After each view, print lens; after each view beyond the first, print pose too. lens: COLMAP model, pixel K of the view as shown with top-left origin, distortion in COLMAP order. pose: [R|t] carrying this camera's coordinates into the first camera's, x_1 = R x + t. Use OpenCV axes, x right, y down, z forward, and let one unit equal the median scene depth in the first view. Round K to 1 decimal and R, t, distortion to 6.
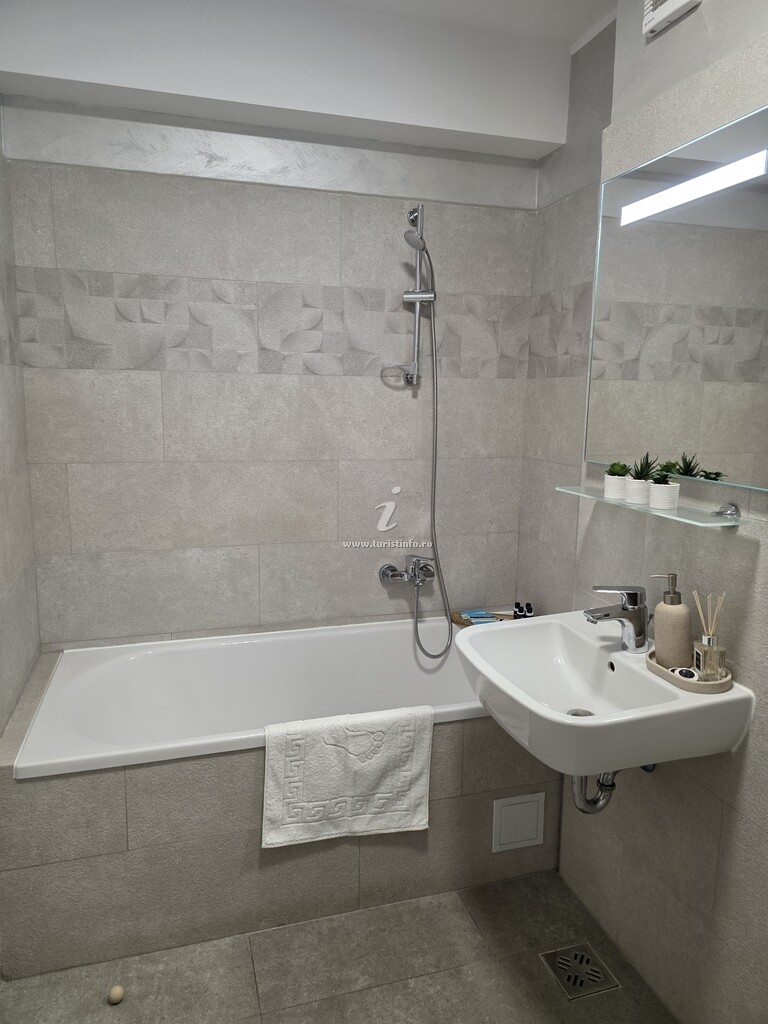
lens RADIAL K [[692.4, 0, 371.7], [0, 692.4, 509.2], [0, 0, 1]] dist [0.095228, -0.091161]
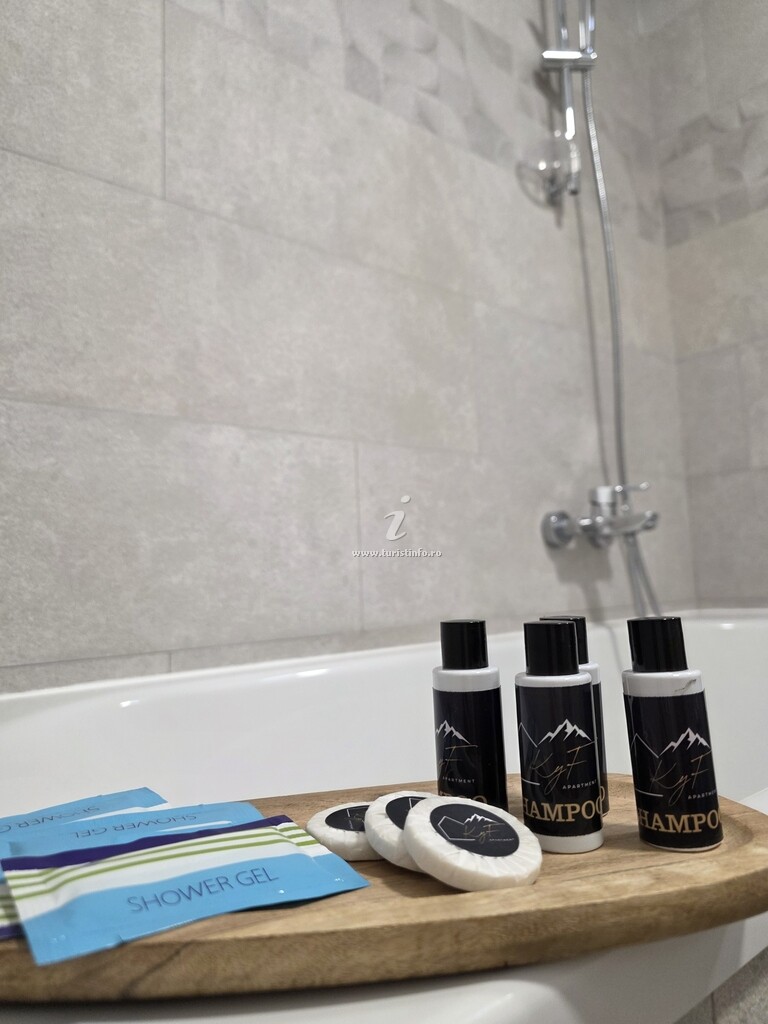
lens RADIAL K [[712.2, 0, 382.9], [0, 712.2, 497.8], [0, 0, 1]] dist [0.067352, -0.102300]
pose [[0.918781, -0.004834, 0.394738, -0.336406], [0.119105, 0.956723, -0.265509, 0.215823], [-0.376371, 0.290960, 0.879595, 0.622154]]
